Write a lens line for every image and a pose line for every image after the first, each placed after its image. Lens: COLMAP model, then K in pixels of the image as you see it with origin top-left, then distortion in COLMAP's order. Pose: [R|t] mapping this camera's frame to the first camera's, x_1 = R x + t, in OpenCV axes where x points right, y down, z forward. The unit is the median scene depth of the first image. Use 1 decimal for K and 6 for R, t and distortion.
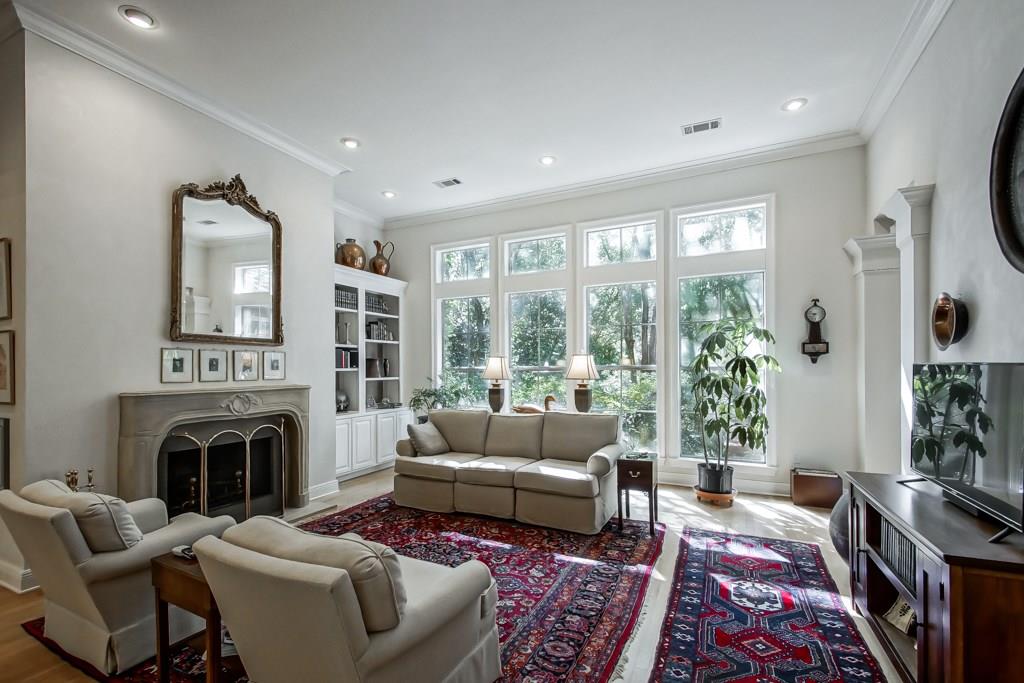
lens RADIAL K [[456.6, 0, 502.3], [0, 456.6, 364.3], [0, 0, 1]] dist [0.029183, -0.017764]
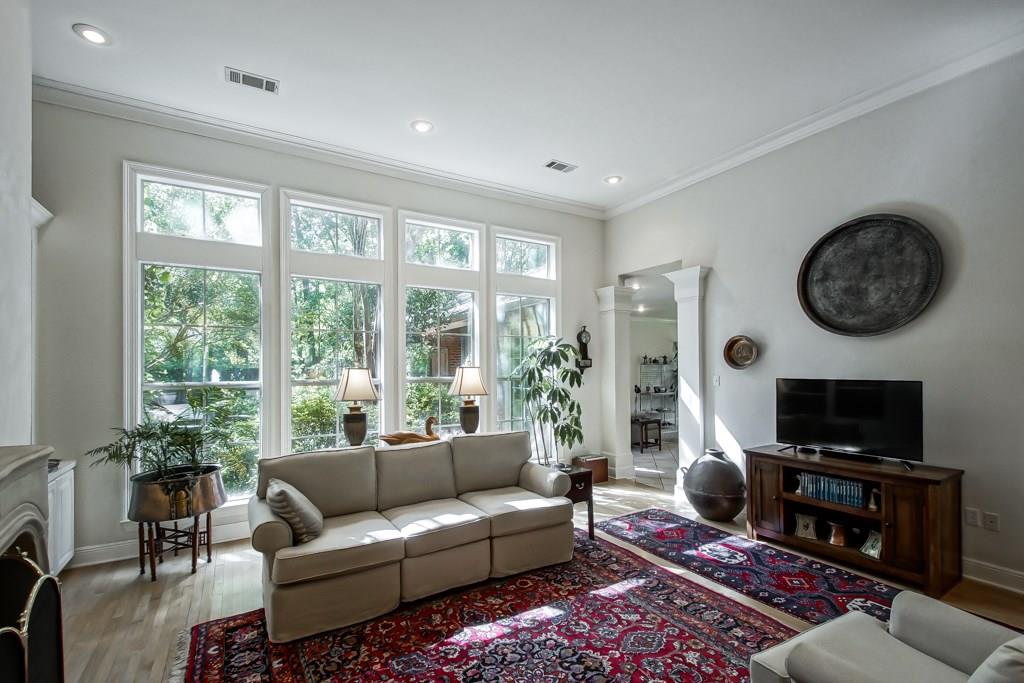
lens RADIAL K [[456.6, 0, 502.3], [0, 456.6, 364.3], [0, 0, 1]] dist [0.029183, -0.017764]
pose [[0.546947, 0.007626, 0.837133, -0.702548], [-0.002121, 0.999968, -0.007724, -0.026359], [-0.837165, 0.002449, 0.546945, 0.614977]]
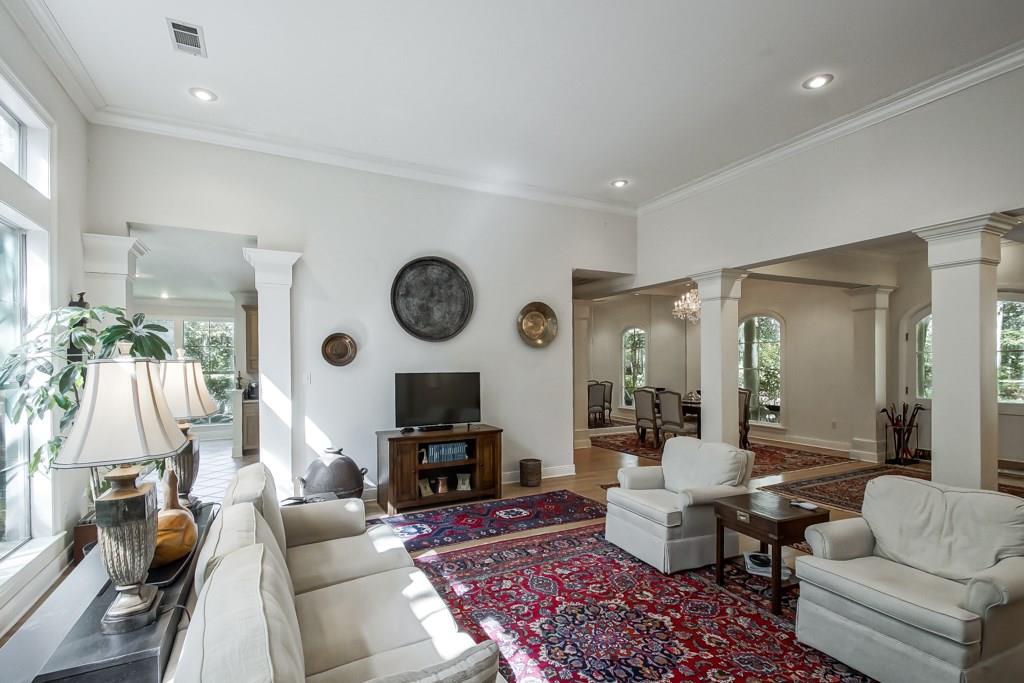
lens RADIAL K [[481.2, 0, 509.9], [0, 481.2, 366.1], [0, 0, 1]] dist [0.013103, -0.000133]
pose [[-0.810194, 0.006591, 0.586125, -0.475476], [0.005955, 0.999978, -0.003014, -0.016791], [-0.586132, 0.001048, -0.810215, 1.587556]]
